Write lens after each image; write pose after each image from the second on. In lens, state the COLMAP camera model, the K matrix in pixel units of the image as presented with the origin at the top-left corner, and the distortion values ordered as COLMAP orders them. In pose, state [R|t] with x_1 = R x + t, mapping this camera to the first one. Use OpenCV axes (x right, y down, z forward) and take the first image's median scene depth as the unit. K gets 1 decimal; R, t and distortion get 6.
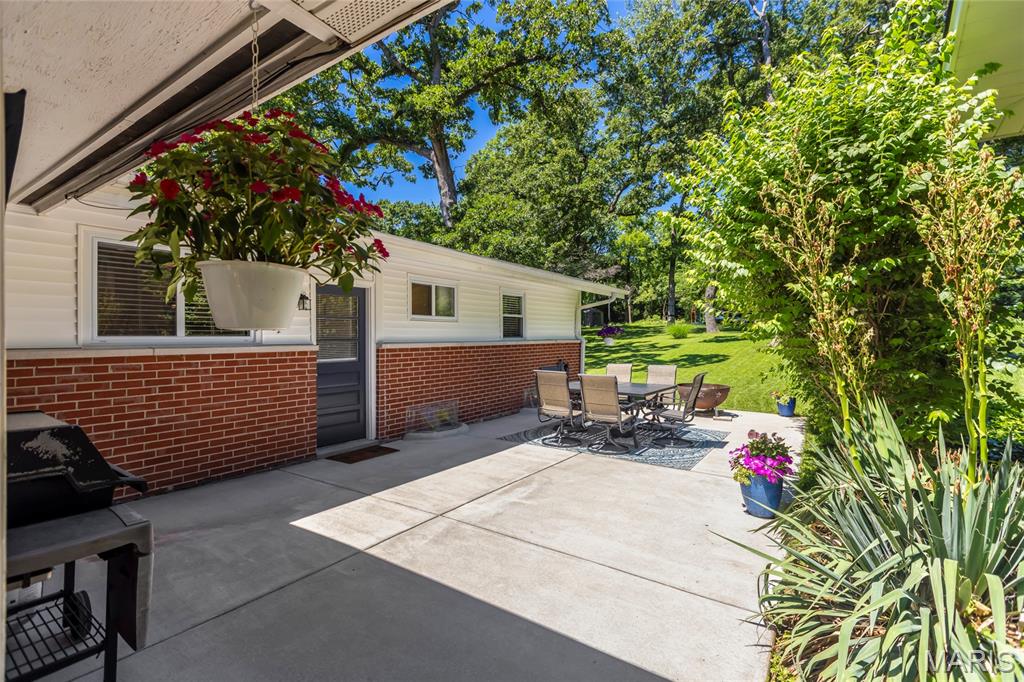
lens RADIAL K [[469.9, 0, 506.1], [0, 469.9, 333.9], [0, 0, 1]] dist [-0.000306, -0.000046]
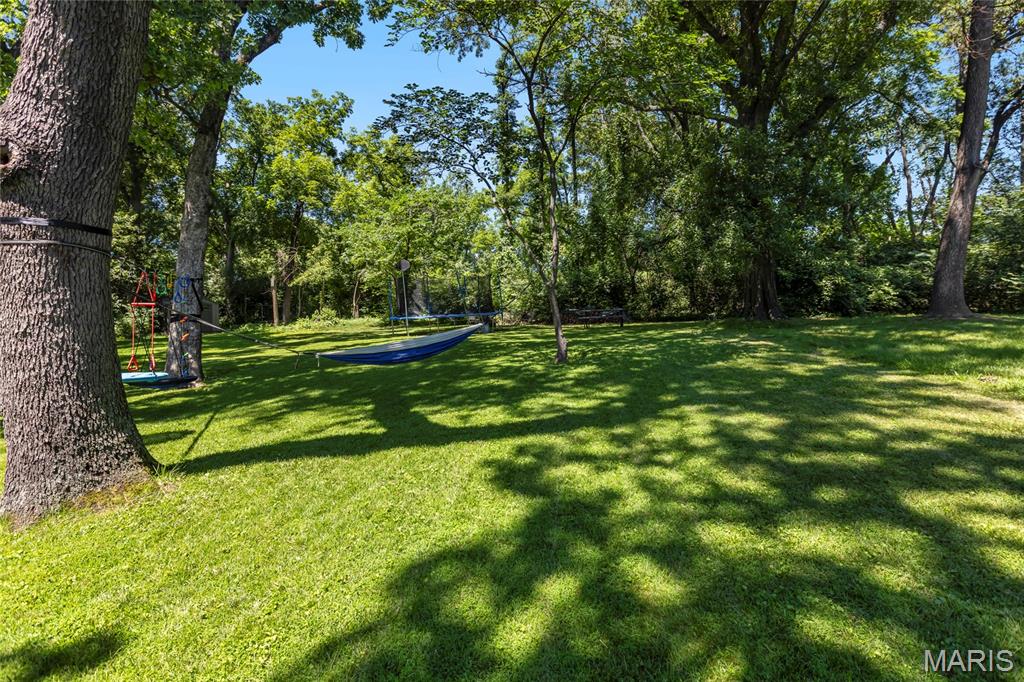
lens RADIAL K [[469.9, 0, 511.3], [0, 469.9, 340.2], [0, 0, 1]] dist [-0.000306, -0.000046]
pose [[0.884711, -0.041767, 0.464265, 0.418357], [0.023430, 0.998703, 0.045197, -0.040061], [-0.465551, -0.029109, 0.884542, 0.751812]]
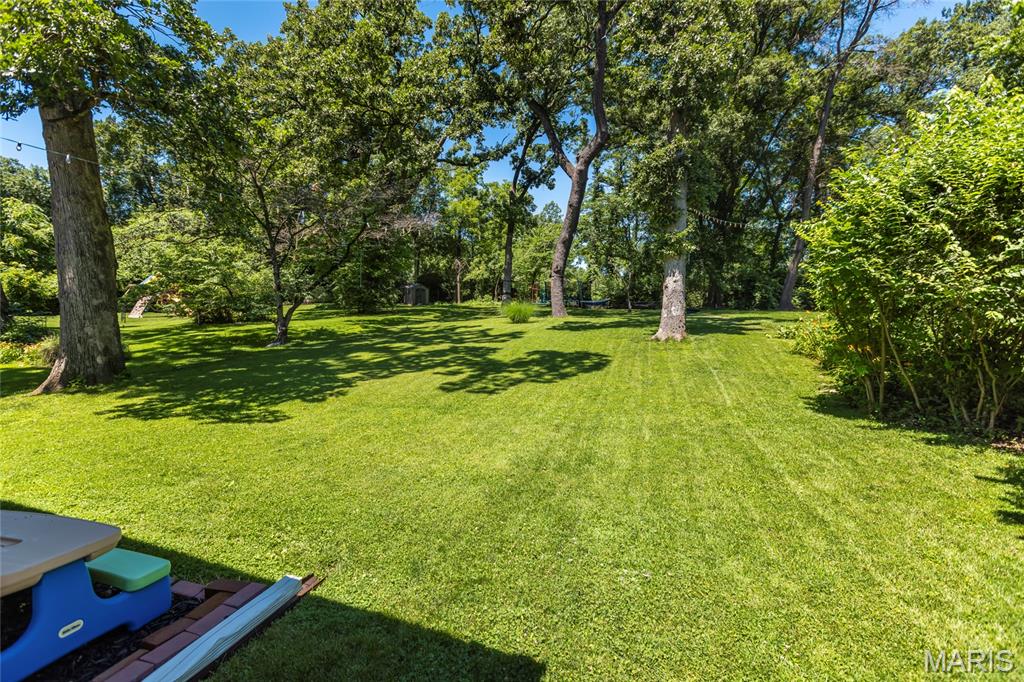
lens RADIAL K [[469.9, 0, 511.5], [0, 469.9, 341.5], [0, 0, 1]] dist [-0.000306, -0.000046]
pose [[0.934102, 0.015977, 0.356650, 0.077374], [-0.036149, 0.998097, 0.049966, 0.001672], [-0.355172, -0.059566, 0.932901, 0.252720]]
